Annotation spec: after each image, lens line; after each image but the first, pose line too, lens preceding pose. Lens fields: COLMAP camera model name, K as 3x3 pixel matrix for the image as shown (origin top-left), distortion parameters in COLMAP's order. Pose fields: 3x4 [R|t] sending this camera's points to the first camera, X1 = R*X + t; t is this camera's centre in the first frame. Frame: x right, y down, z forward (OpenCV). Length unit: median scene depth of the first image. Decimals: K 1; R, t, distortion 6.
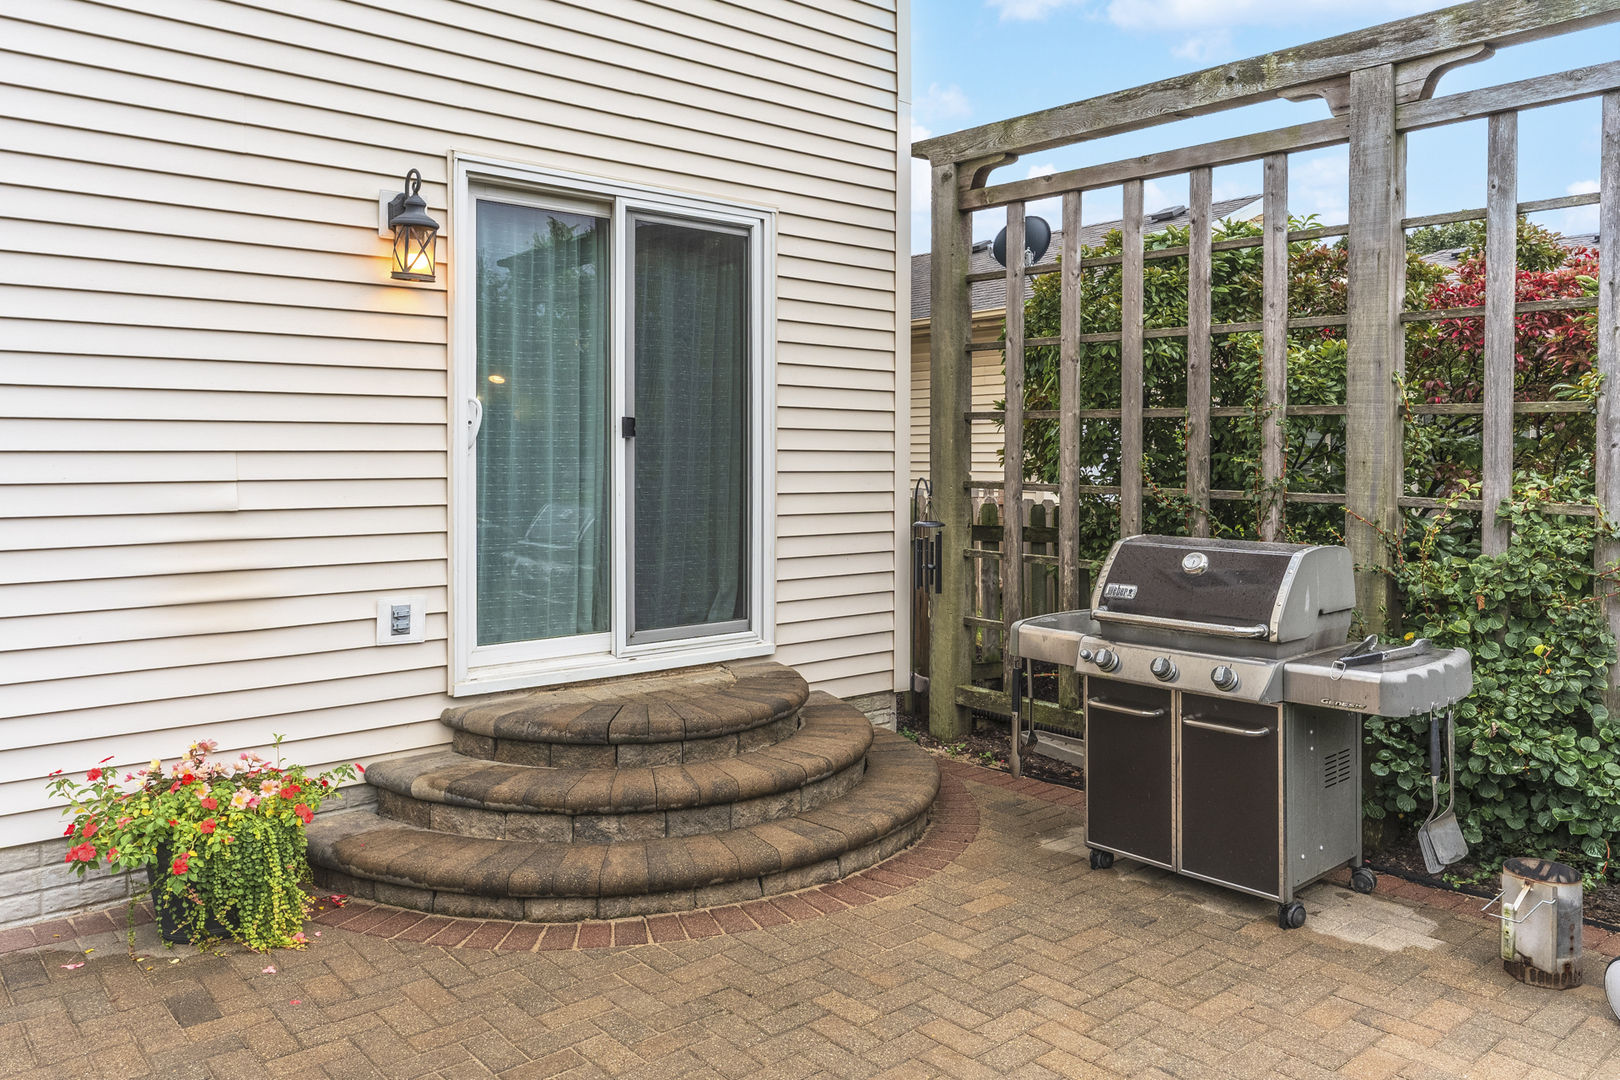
lens RADIAL K [[1192.9, 0, 879.8], [0, 1192.9, 458.5], [0, 0, 1]] dist [0.007656, -0.004911]
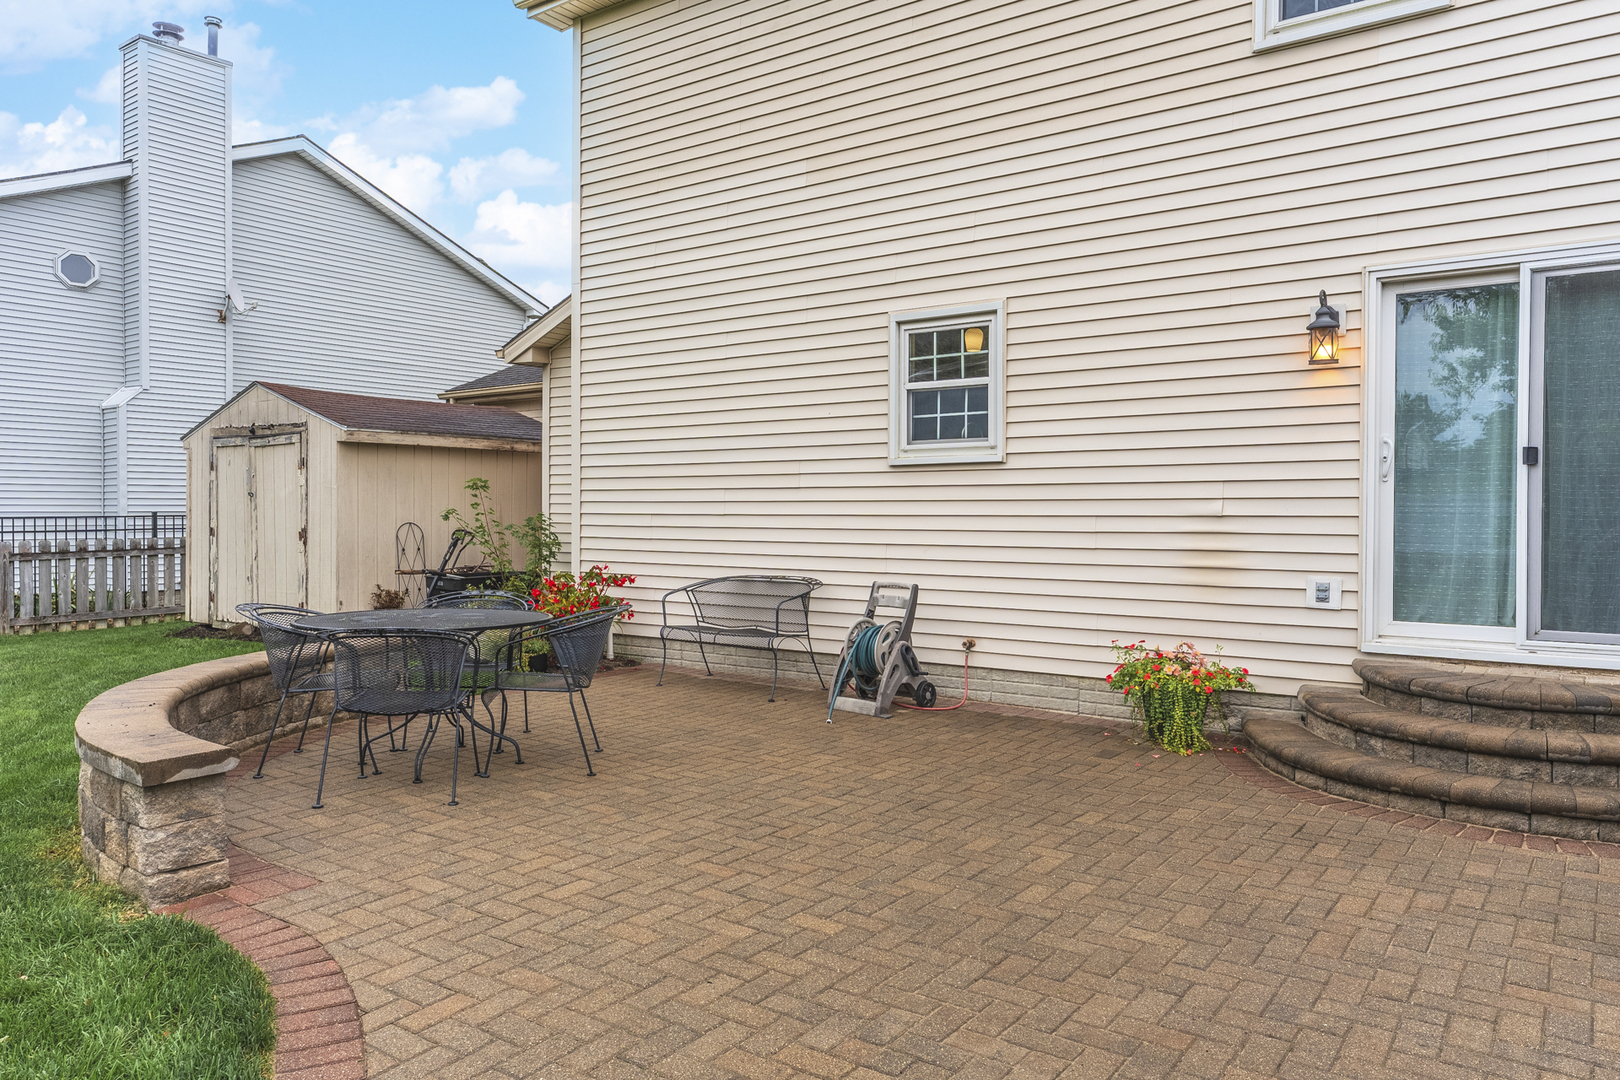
lens RADIAL K [[1101.2, 0, 807.1], [0, 1101.2, 529.7], [0, 0, 1]] dist [-0.001227, -0.000867]
pose [[0.214399, 0.012597, -0.976665, 0.780789], [-0.007639, 0.999908, 0.011219, 0.045141], [0.976716, 0.005055, 0.214476, 0.073875]]
